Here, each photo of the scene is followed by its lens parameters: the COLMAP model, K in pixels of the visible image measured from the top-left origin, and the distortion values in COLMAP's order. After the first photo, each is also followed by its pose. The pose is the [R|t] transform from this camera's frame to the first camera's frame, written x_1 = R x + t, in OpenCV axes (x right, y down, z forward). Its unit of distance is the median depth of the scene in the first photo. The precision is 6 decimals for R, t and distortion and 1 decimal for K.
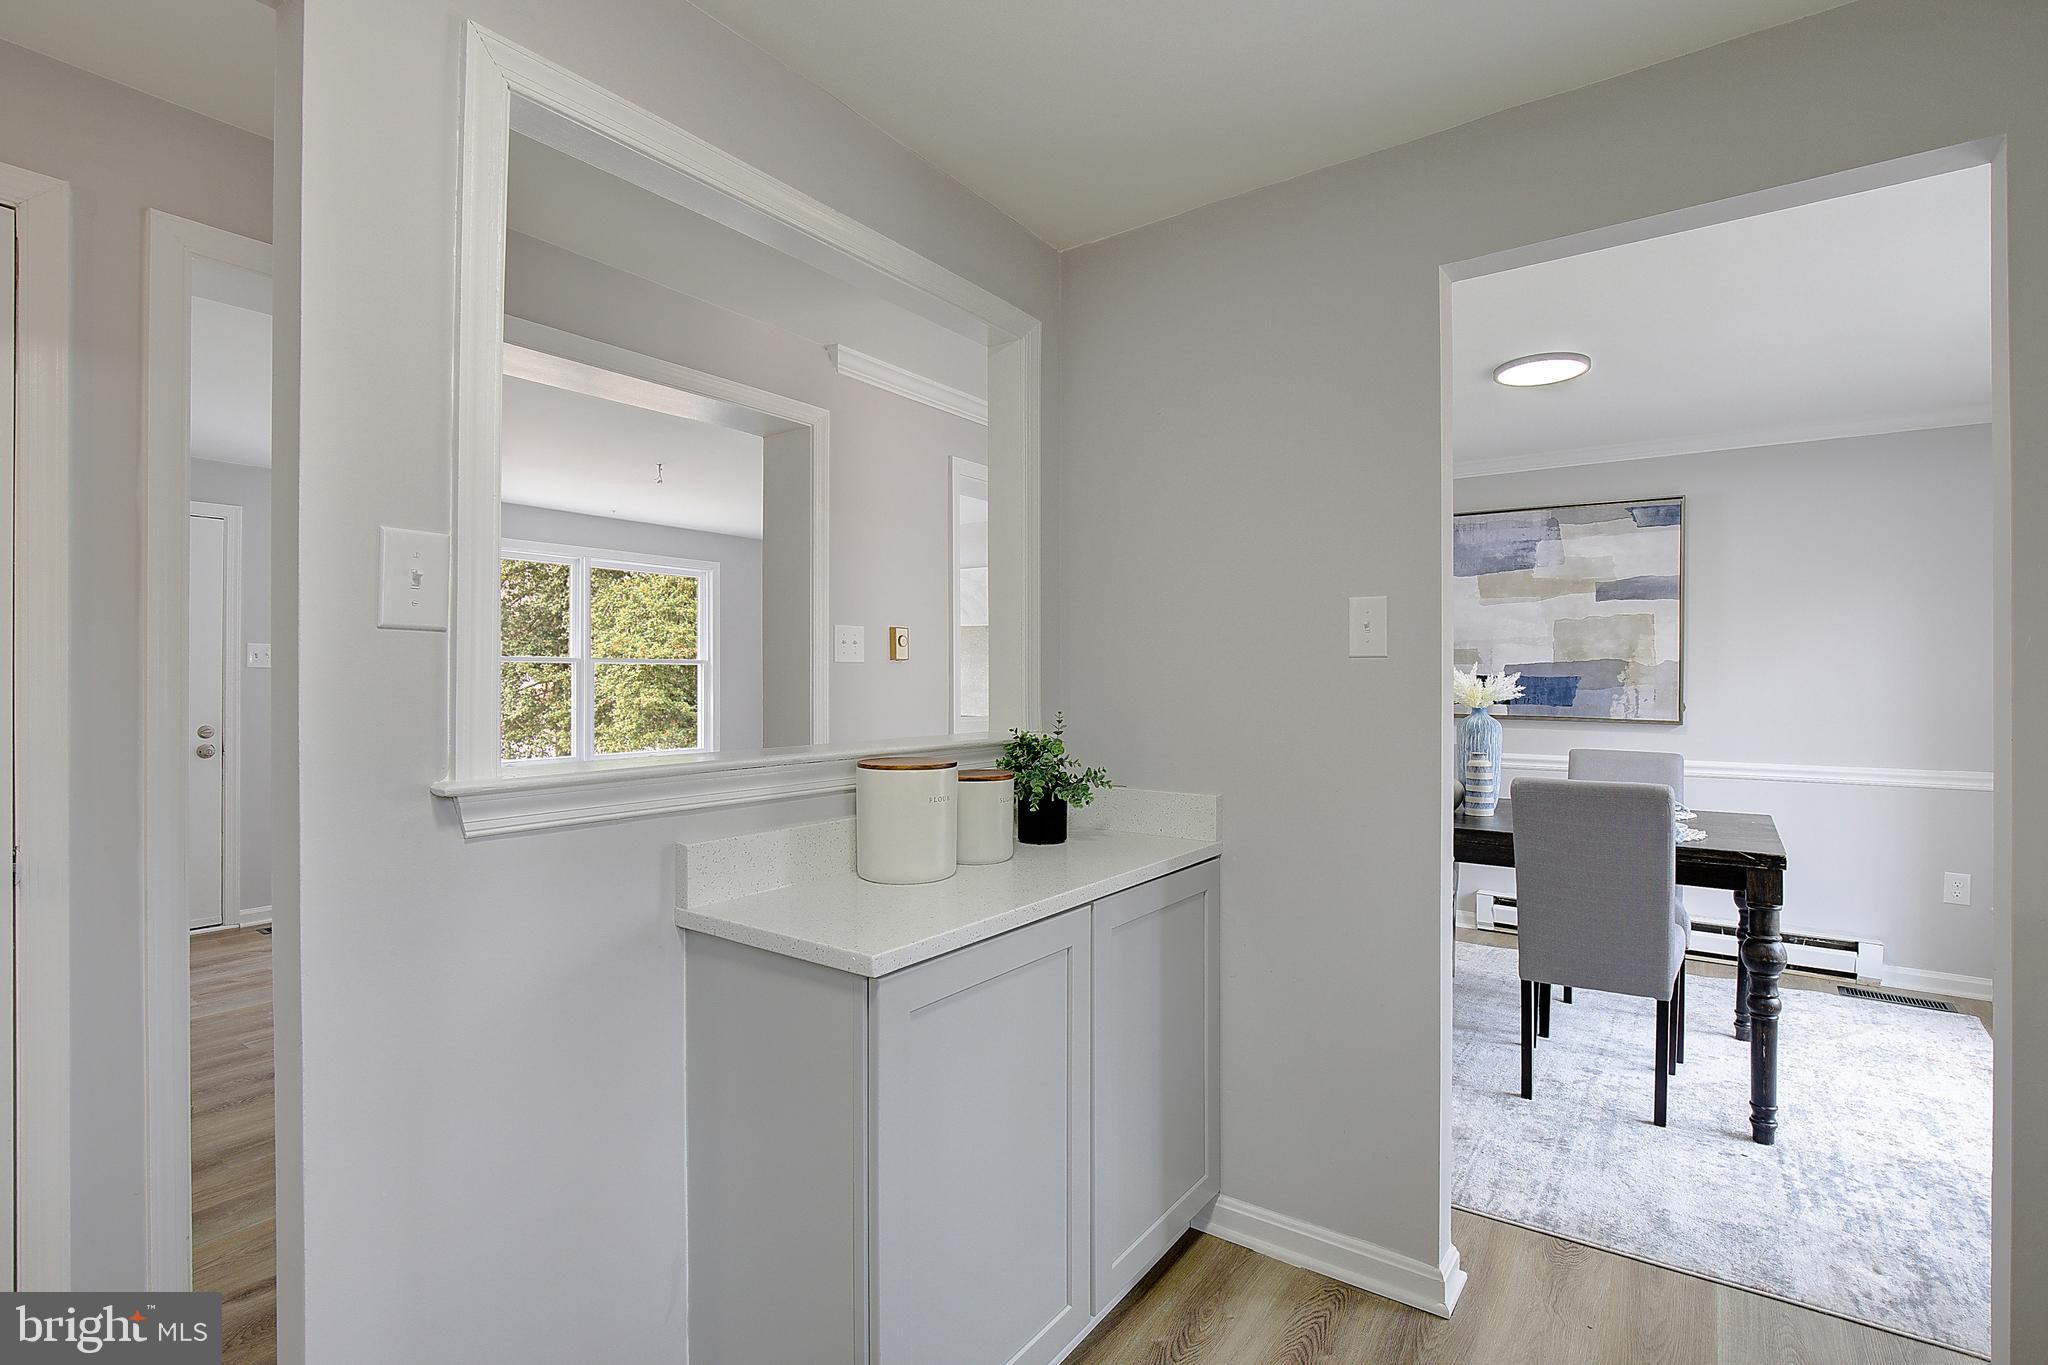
lens RADIAL K [[941.2, 0, 1057.3], [0, 941.2, 681.7], [0, 0, 1]] dist [-0.022131, 0.000927]
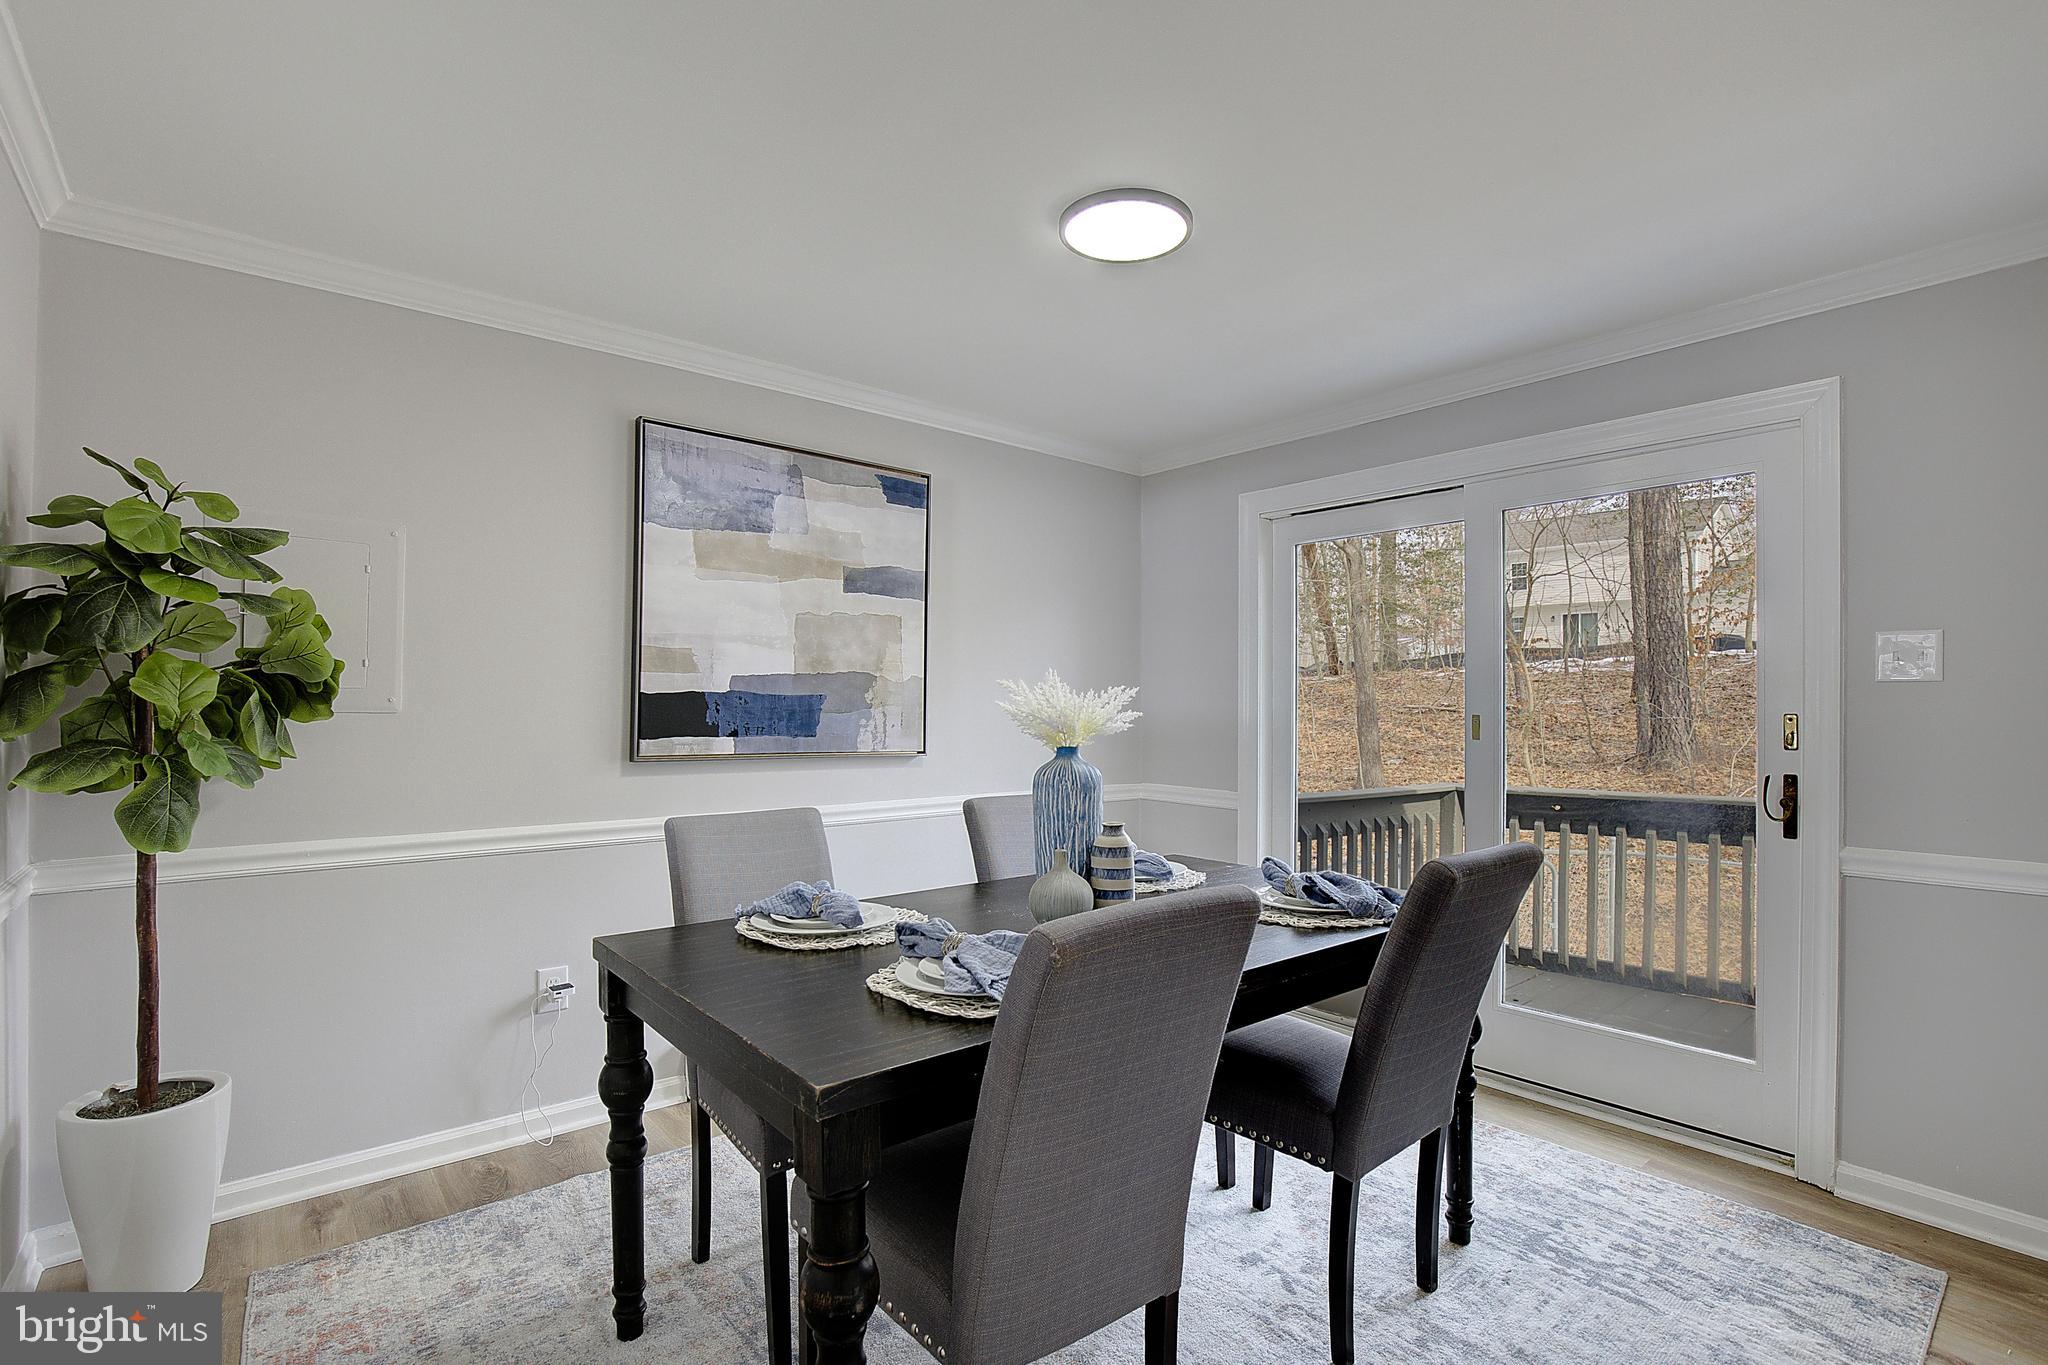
lens RADIAL K [[951.4, 0, 1040.4], [0, 951.4, 702.0], [0, 0, 1]] dist [-0.020137, 0.000579]
pose [[0.256931, 0.003418, 0.966424, -0.102216], [-0.005102, 0.999985, -0.002180, 0.000768], [-0.966416, -0.004370, 0.256945, 0.646071]]
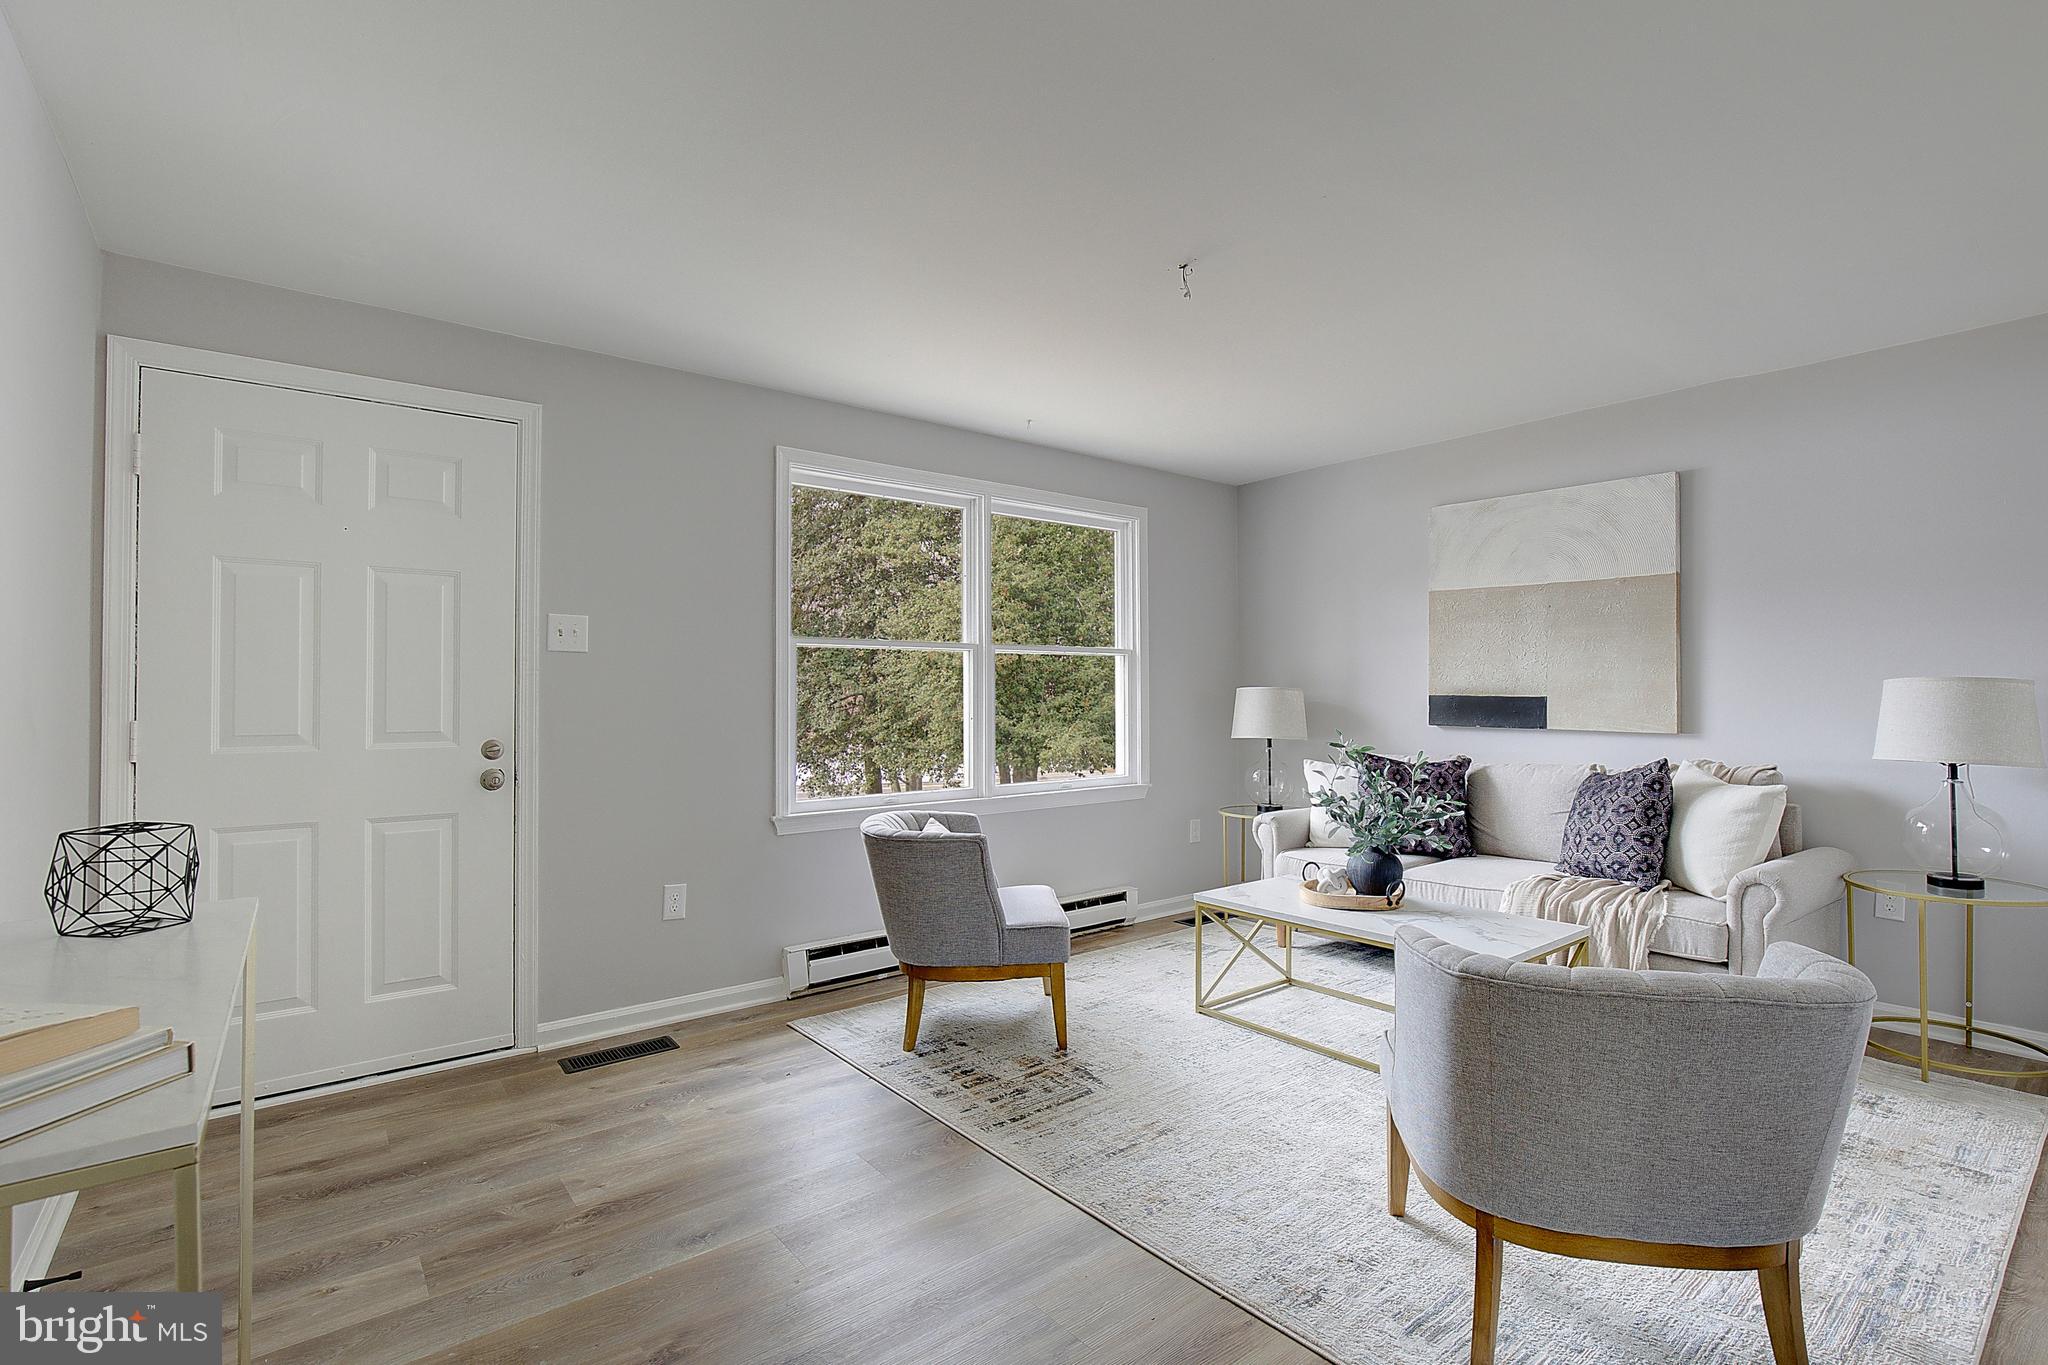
lens RADIAL K [[943.9, 0, 1051.1], [0, 943.9, 687.2], [0, 0, 1]] dist [-0.028369, 0.000013]
pose [[0.963036, -0.008707, -0.269232, -0.381803], [0.005577, 0.999908, -0.012389, 0.021824], [0.269315, 0.010430, 0.962996, 0.493126]]
